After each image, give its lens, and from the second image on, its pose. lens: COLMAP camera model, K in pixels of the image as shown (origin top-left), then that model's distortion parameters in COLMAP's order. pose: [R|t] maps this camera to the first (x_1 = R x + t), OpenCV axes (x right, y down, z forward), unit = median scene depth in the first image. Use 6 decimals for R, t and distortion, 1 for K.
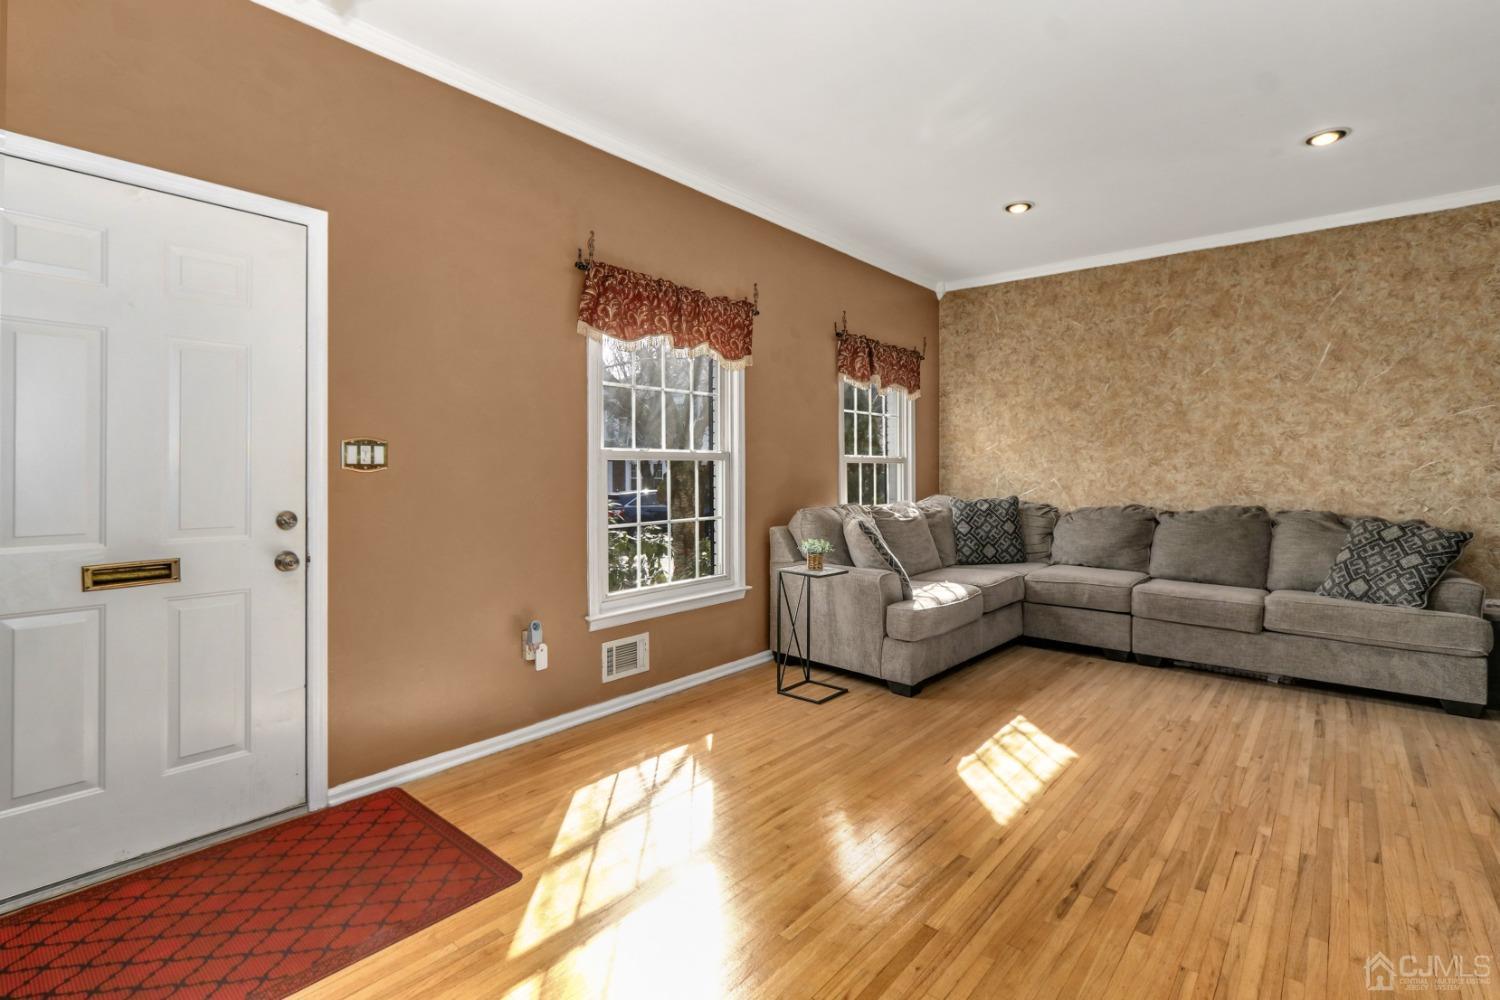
lens RADIAL K [[706.4, 0, 761.4], [0, 706.4, 470.0], [0, 0, 1]] dist [-0.010072, 0.000516]
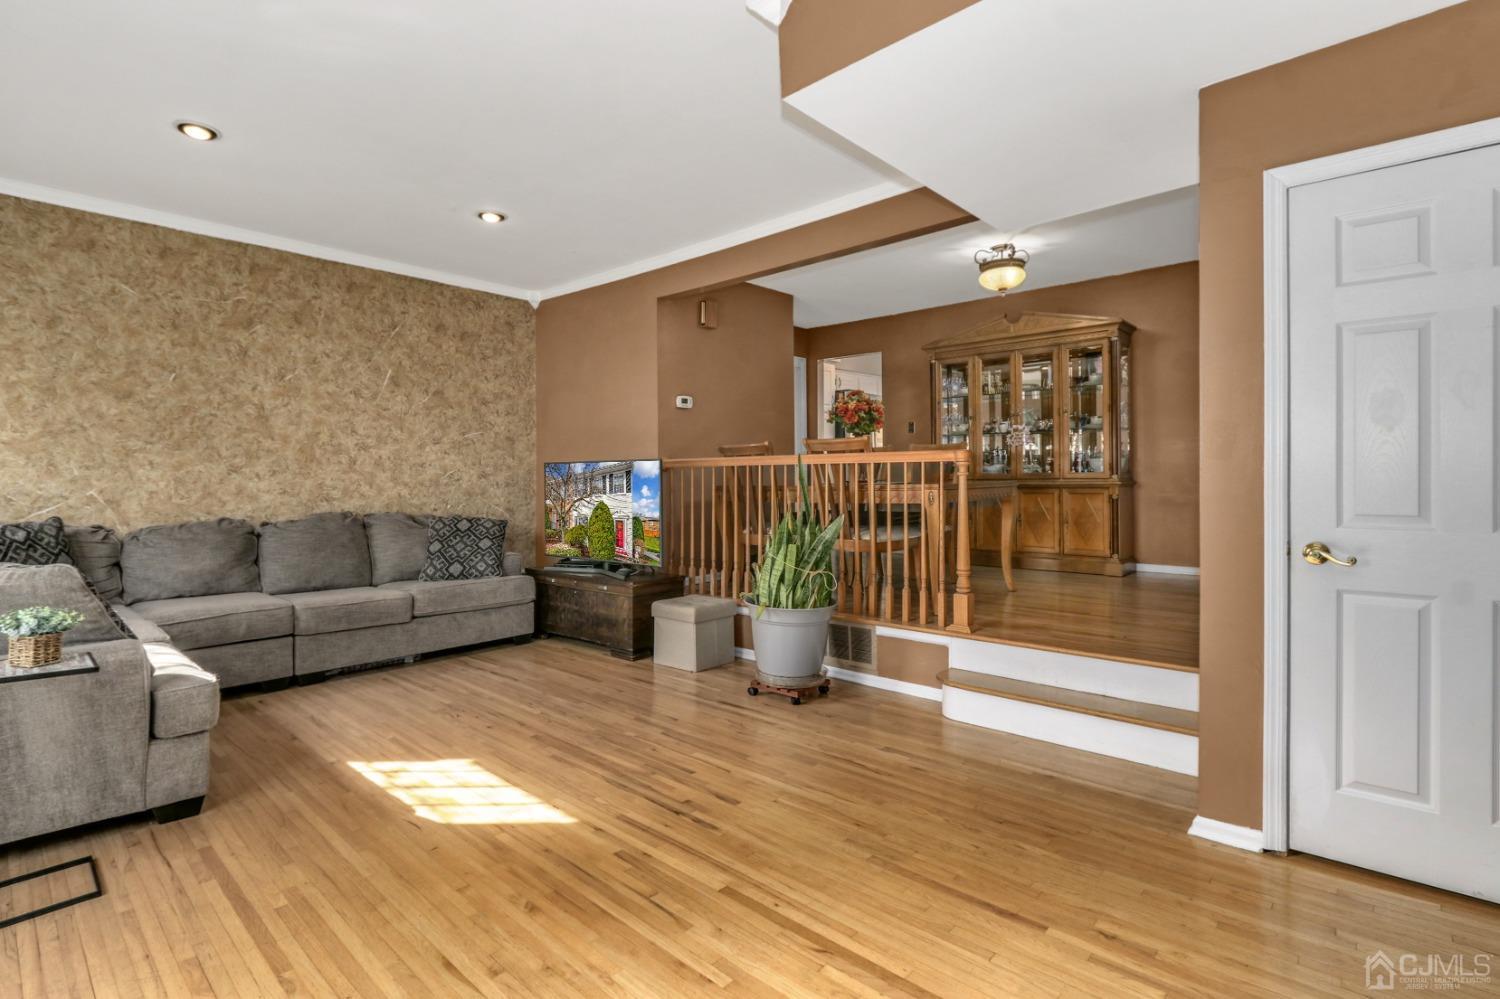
lens RADIAL K [[721.9, 0, 706.1], [0, 721.9, 482.3], [0, 0, 1]] dist [-0.002769, -0.000999]
pose [[0.073636, -0.006625, 0.997263, -0.357246], [0.006032, 0.999963, 0.006198, 0.003550], [-0.997267, 0.005559, 0.073673, 0.380867]]
